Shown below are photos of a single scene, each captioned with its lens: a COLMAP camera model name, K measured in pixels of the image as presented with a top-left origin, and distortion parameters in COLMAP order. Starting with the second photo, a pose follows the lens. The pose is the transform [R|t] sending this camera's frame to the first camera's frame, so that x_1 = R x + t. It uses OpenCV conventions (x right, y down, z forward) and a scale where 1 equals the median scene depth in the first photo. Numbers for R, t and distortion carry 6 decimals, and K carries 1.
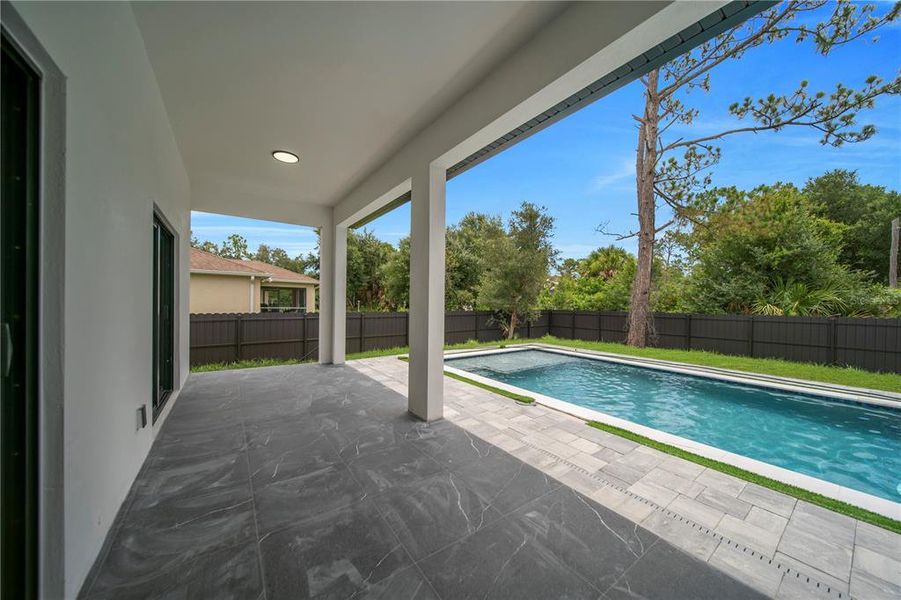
lens RADIAL K [[309.8, 0, 449.2], [0, 309.8, 302.2], [0, 0, 1]] dist [-0.000729, -0.000033]
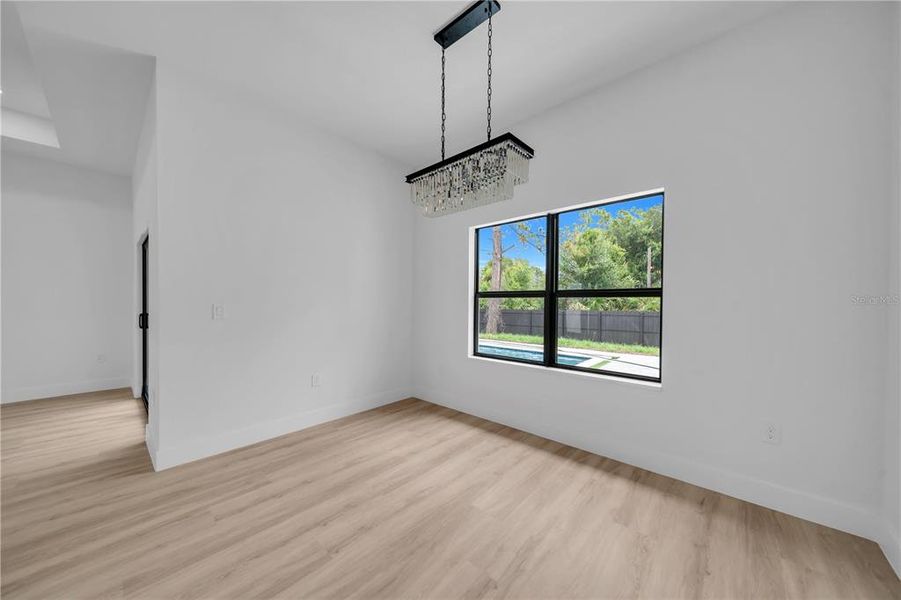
lens RADIAL K [[309.8, 0, 449.2], [0, 309.8, 302.2], [0, 0, 1]] dist [-0.000729, -0.000033]
pose [[0.979906, -0.007969, 0.199303, 0.386784], [0.006934, 0.999959, 0.005888, -0.020109], [-0.199341, -0.004387, 0.979920, -0.941341]]
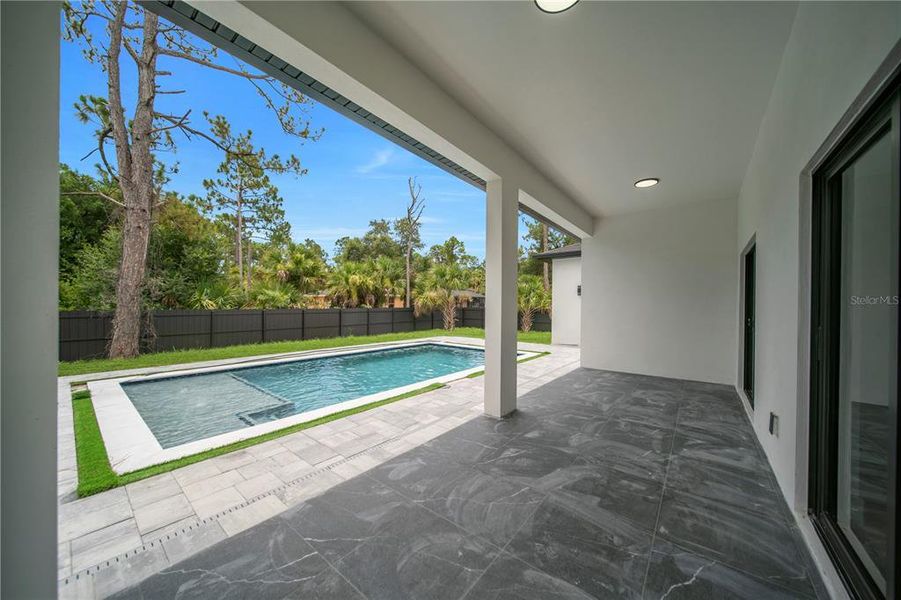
lens RADIAL K [[309.8, 0, 449.2], [0, 309.8, 302.2], [0, 0, 1]] dist [-0.000729, -0.000033]
pose [[-0.262969, -0.010616, 0.964746, -1.104967], [-0.016452, 0.999843, 0.006517, -0.024949], [-0.964664, -0.014159, -0.263103, 1.514827]]
